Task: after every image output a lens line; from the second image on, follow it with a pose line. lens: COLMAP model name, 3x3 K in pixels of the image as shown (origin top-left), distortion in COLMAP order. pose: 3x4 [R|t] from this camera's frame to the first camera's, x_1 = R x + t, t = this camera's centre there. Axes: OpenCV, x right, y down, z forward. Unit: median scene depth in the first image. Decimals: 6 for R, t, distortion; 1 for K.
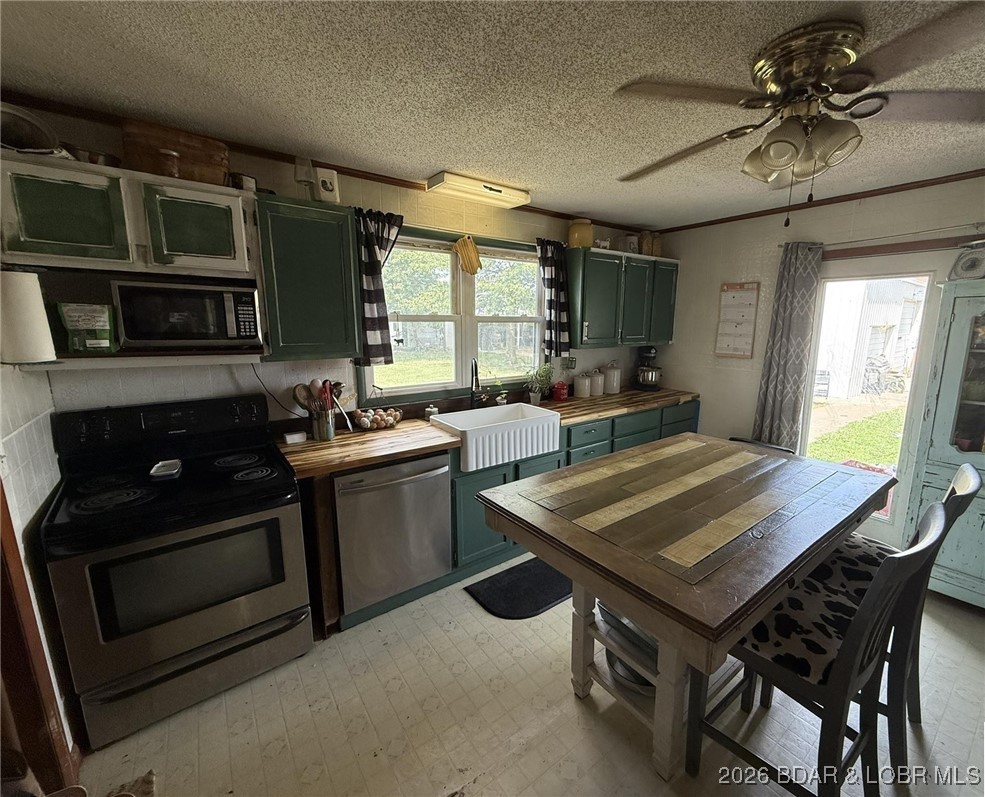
lens RADIAL K [[428.8, 0, 523.2], [0, 428.8, 397.9], [0, 0, 1]] dist [0.000864, -0.000066]
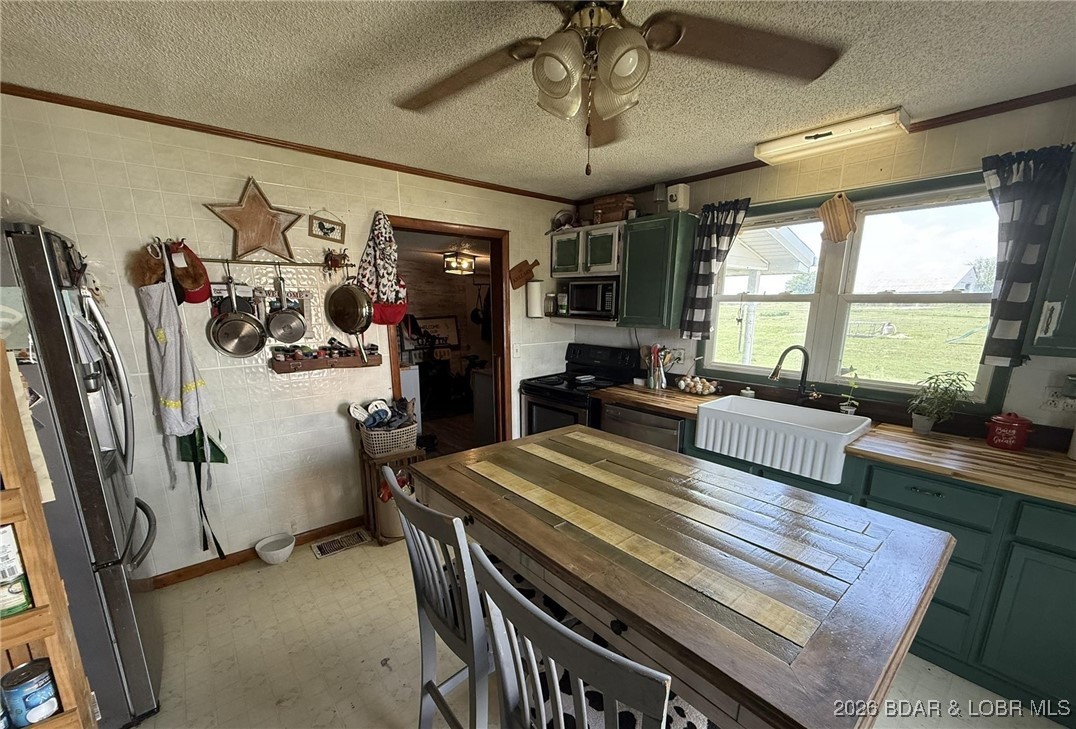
lens RADIAL K [[429.4, 0, 532.2], [0, 429.4, 403.8], [0, 0, 1]] dist [0.000262, 0.000068]
pose [[0.026253, 0.225685, -0.973847, 0.768966], [-0.181799, 0.959015, 0.217347, -0.073980], [0.982985, 0.171338, 0.066206, 0.470158]]
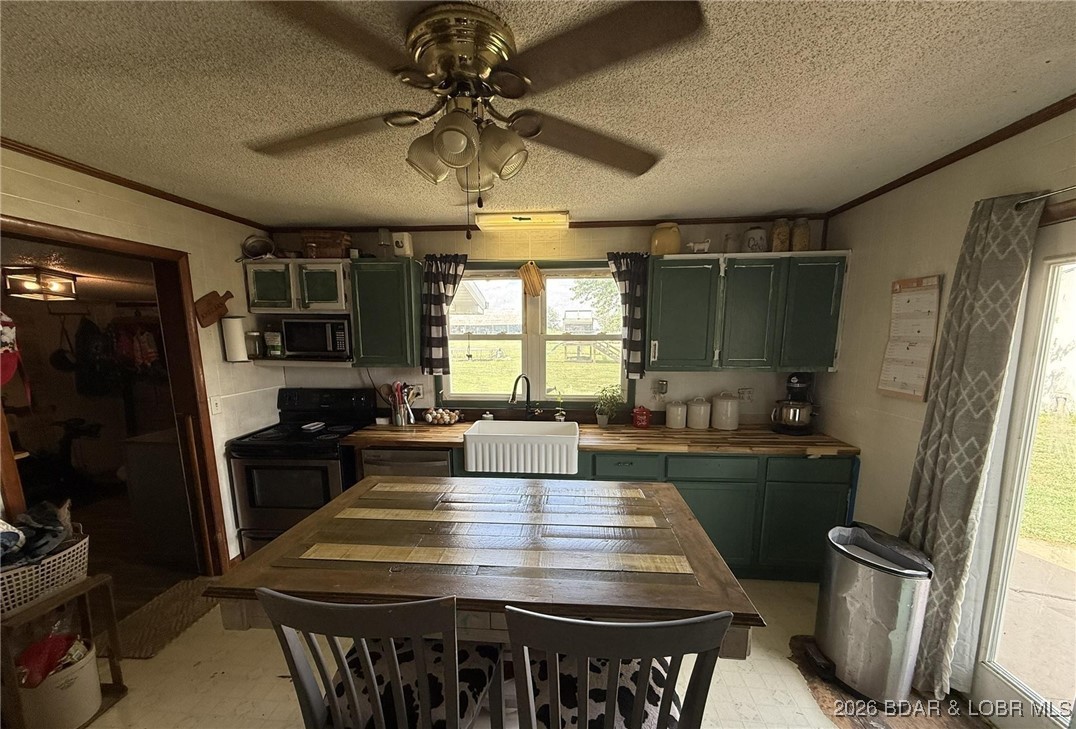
lens RADIAL K [[429.4, 0, 532.2], [0, 429.4, 403.8], [0, 0, 1]] dist [0.000262, 0.000068]
pose [[0.724796, 0.104497, -0.680993, 0.686503], [-0.116794, 0.992760, 0.028030, -0.053869], [0.678992, 0.059220, 0.731754, 0.238945]]
